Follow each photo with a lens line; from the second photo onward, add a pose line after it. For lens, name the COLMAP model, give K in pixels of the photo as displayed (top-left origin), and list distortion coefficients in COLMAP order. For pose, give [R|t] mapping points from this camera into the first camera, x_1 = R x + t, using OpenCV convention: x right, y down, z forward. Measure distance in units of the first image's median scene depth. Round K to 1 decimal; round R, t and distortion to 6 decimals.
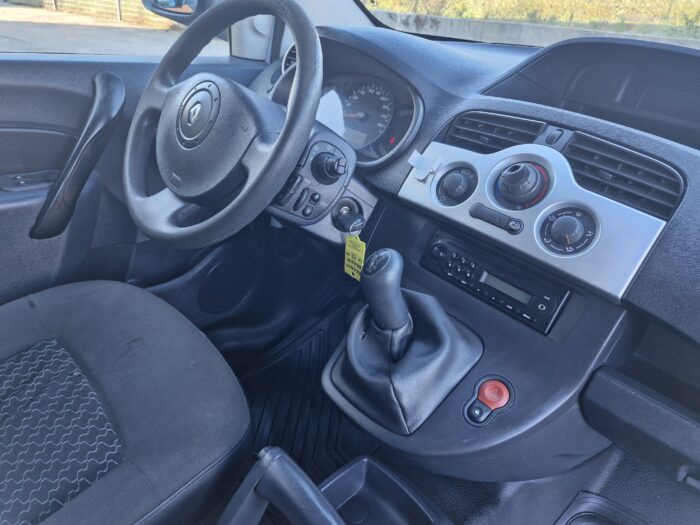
lens RADIAL K [[503.1, 0, 329.8], [0, 503.1, 261.1], [0, 0, 1]] dist [0.103083, -0.145541]
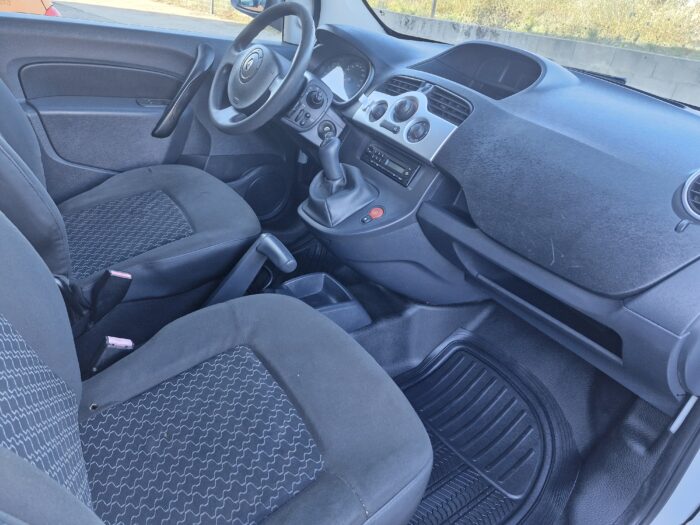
lens RADIAL K [[503.1, 0, 329.8], [0, 503.1, 261.1], [0, 0, 1]] dist [0.103083, -0.145541]
pose [[0.987168, 0.117594, -0.108036, 0.319296], [-0.118282, 0.992980, 0.000044, 0.397973], [0.107283, 0.012736, 0.994147, -0.839491]]
